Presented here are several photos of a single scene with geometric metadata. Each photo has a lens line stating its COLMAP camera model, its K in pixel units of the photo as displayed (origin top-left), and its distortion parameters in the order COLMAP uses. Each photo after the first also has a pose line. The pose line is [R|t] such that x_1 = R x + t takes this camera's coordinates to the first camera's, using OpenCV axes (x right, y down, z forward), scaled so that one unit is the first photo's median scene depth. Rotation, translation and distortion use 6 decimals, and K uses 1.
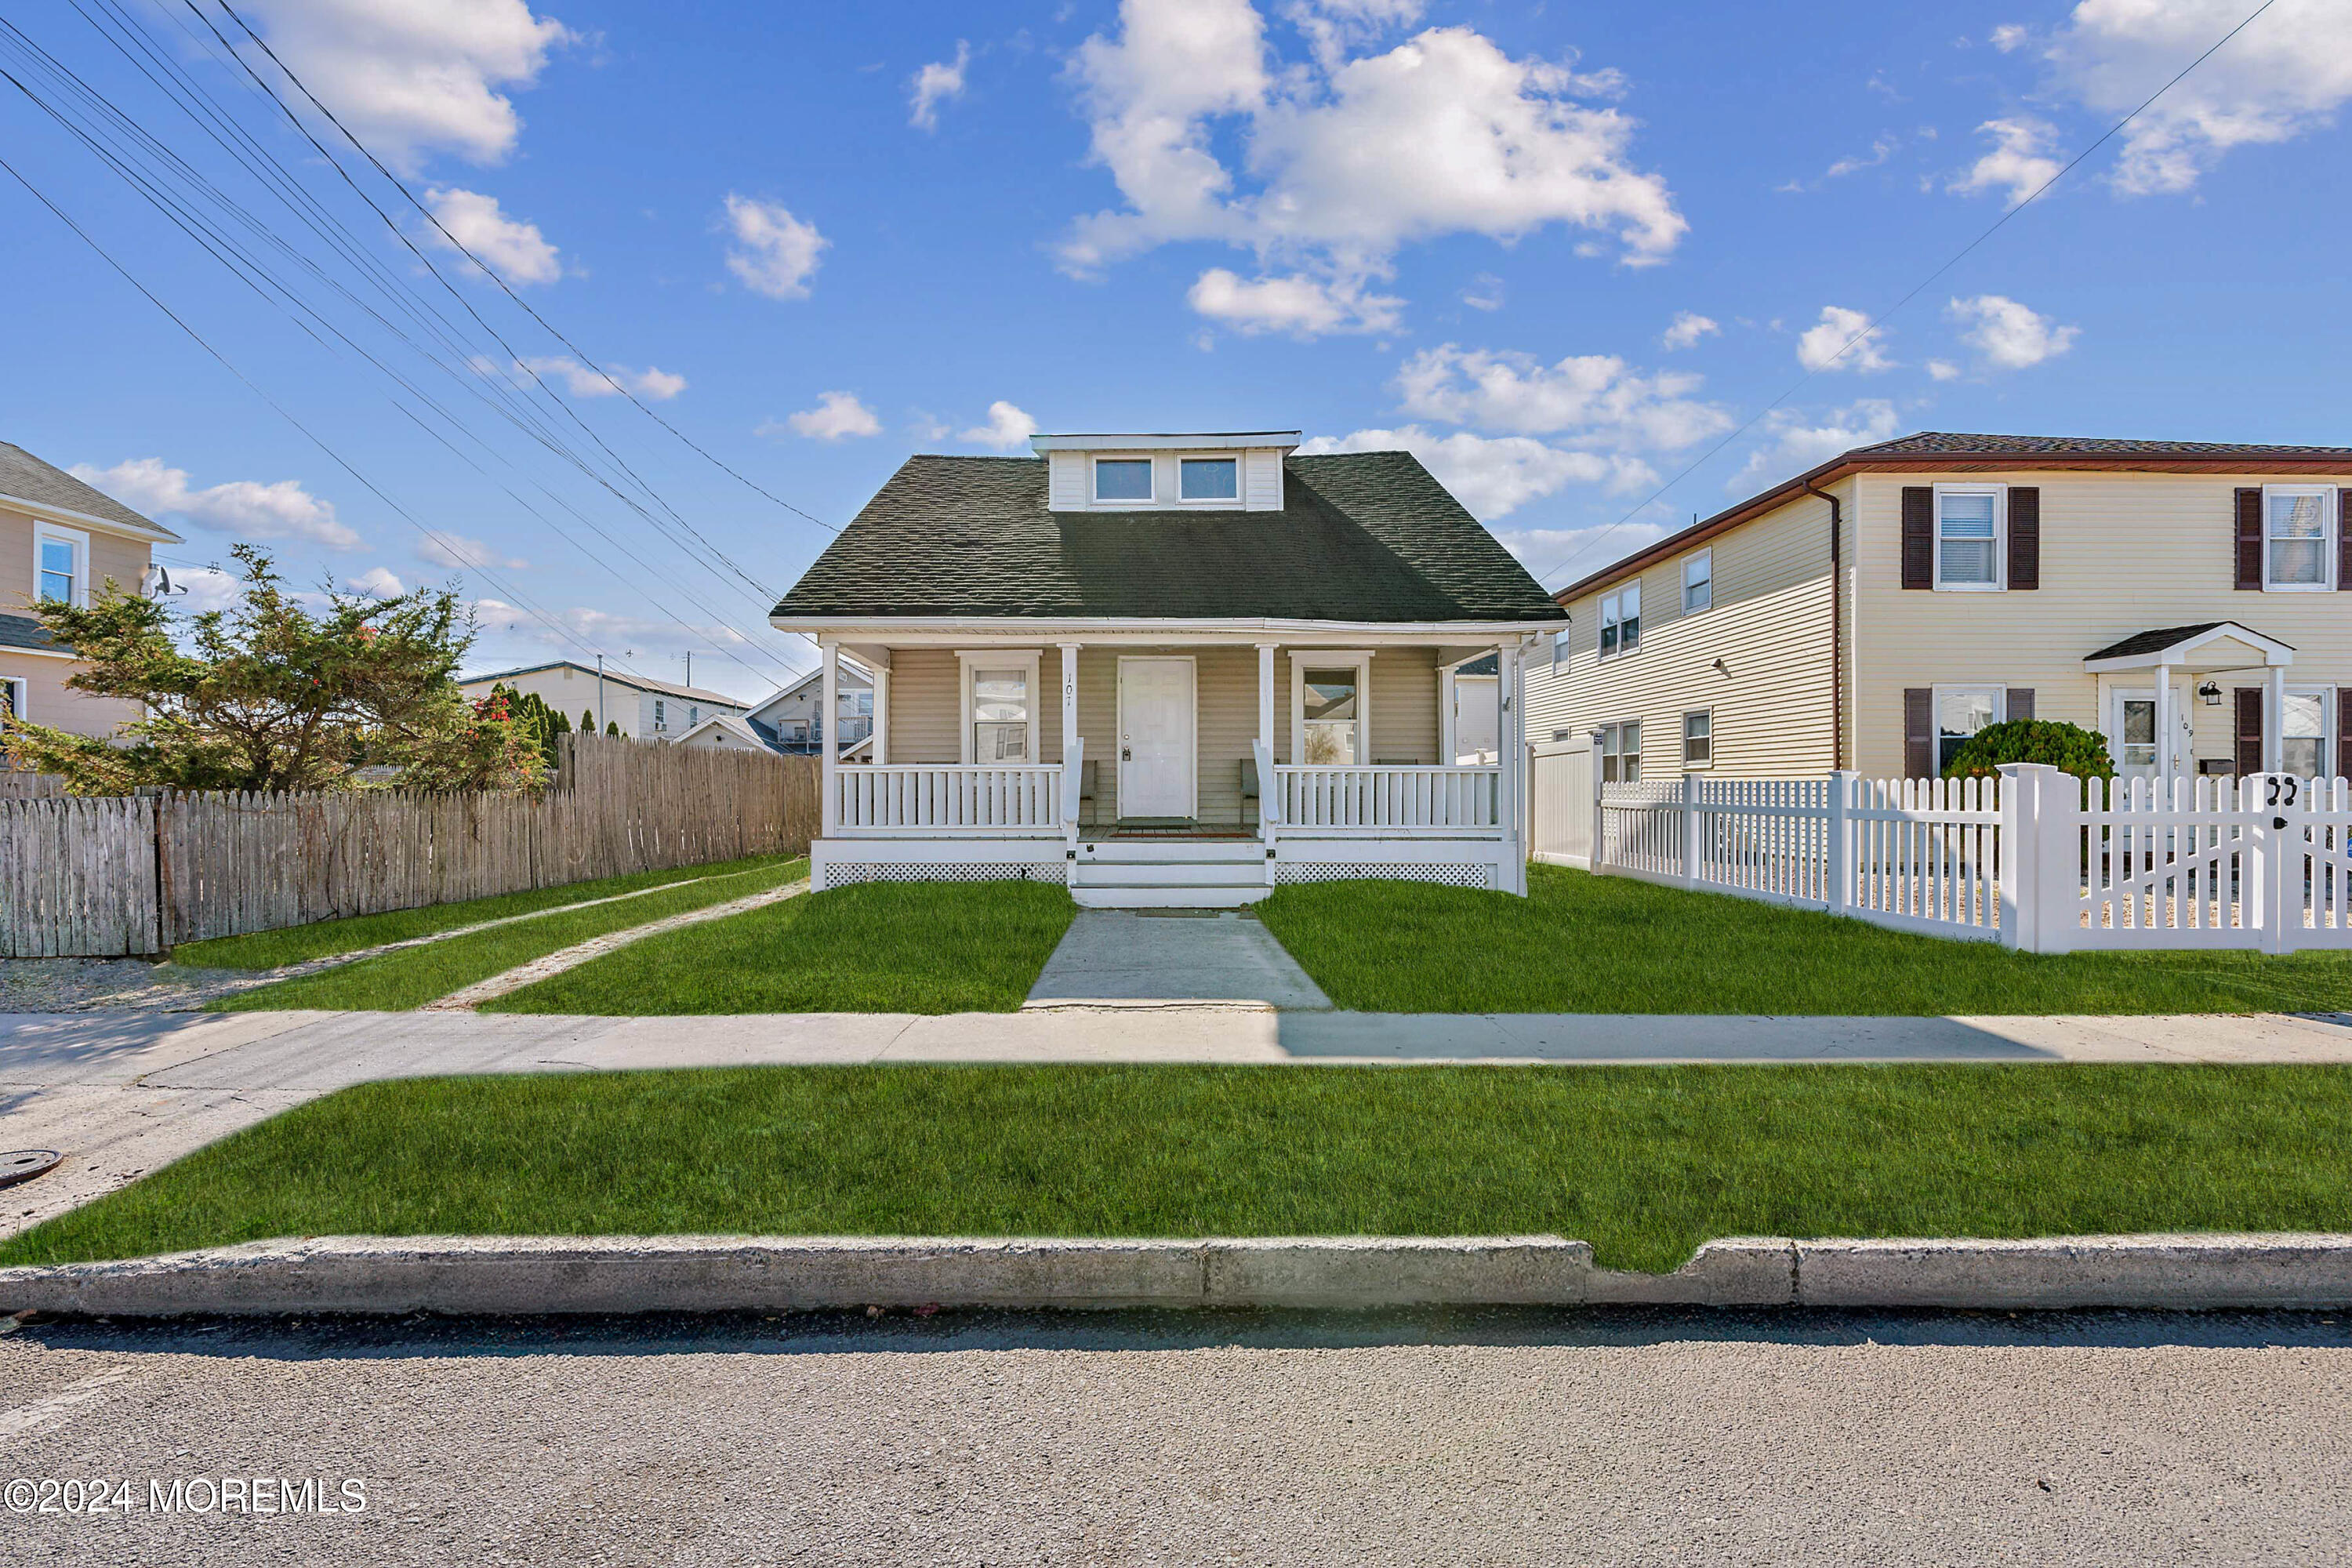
lens RADIAL K [[1032.0, 0, 1177.9], [0, 1032.0, 788.4], [0, 0, 1]] dist [0.001345, -0.001484]
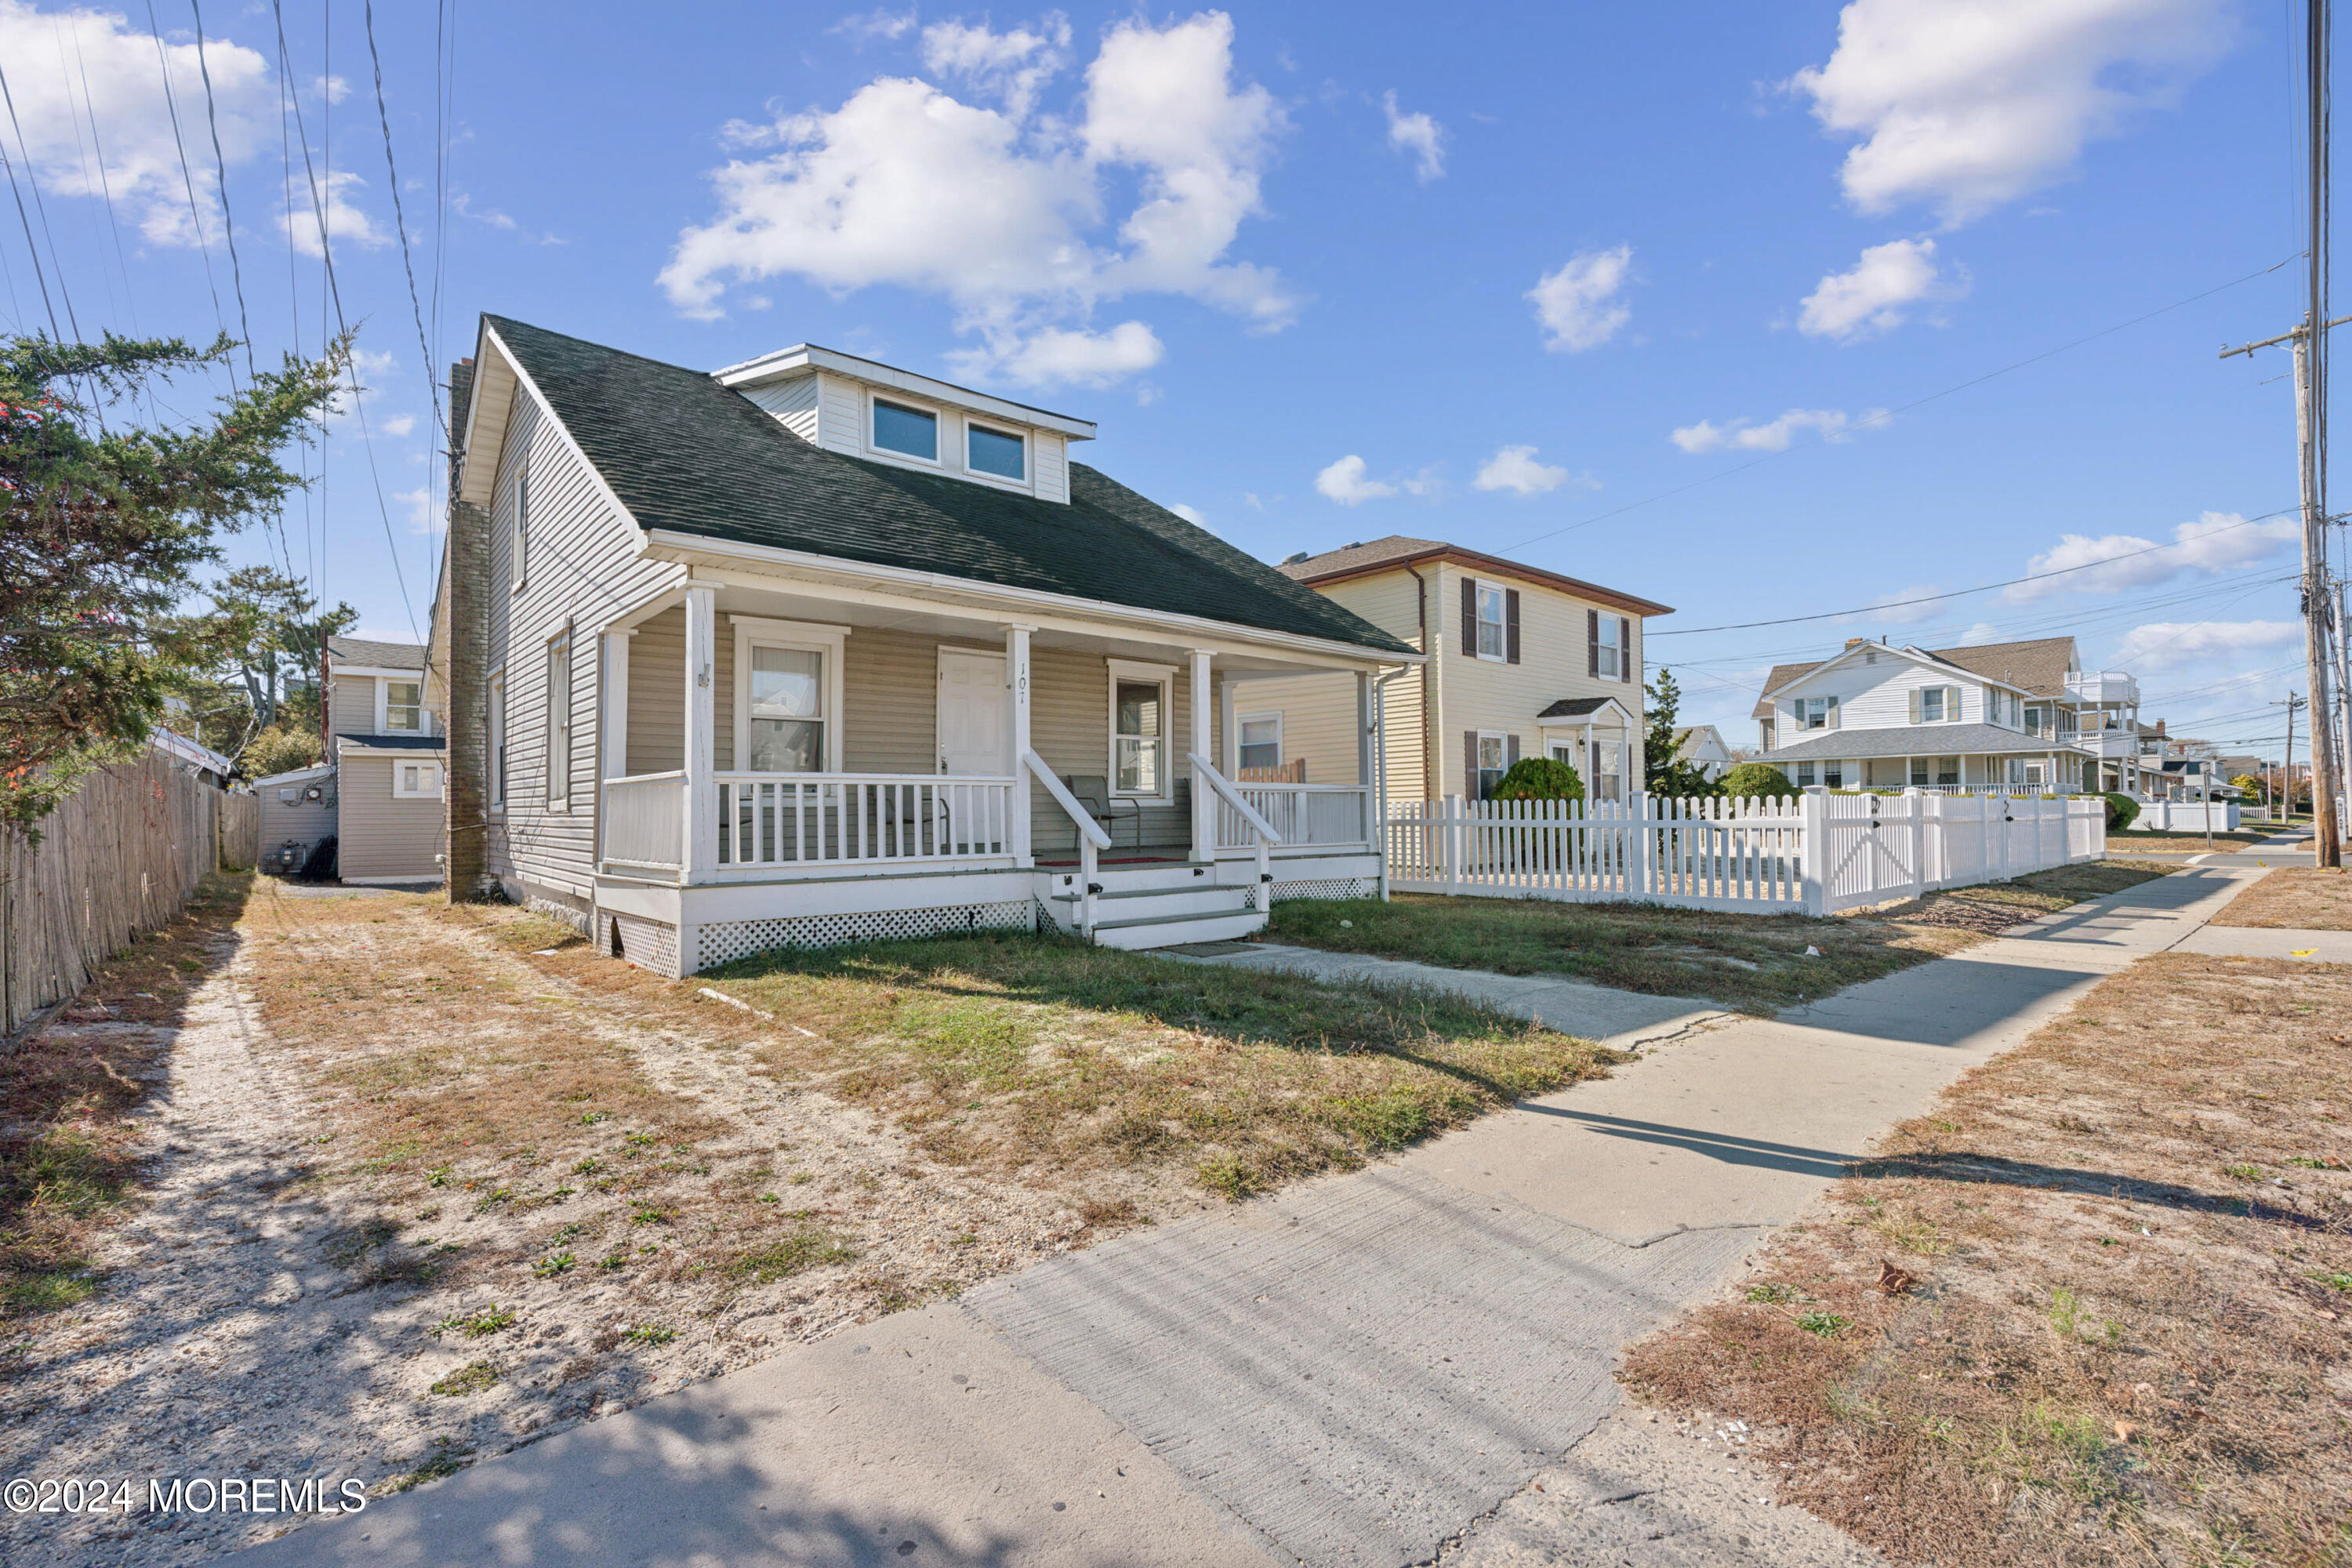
lens RADIAL K [[1032.0, 0, 1176.6], [0, 1032.0, 785.3], [0, 0, 1]] dist [0.001345, -0.001484]
pose [[0.765958, 0.013355, 0.642752, -0.409884], [0.004207, 0.999659, -0.025784, 0.003287], [-0.642877, 0.022453, 0.765641, 0.243039]]
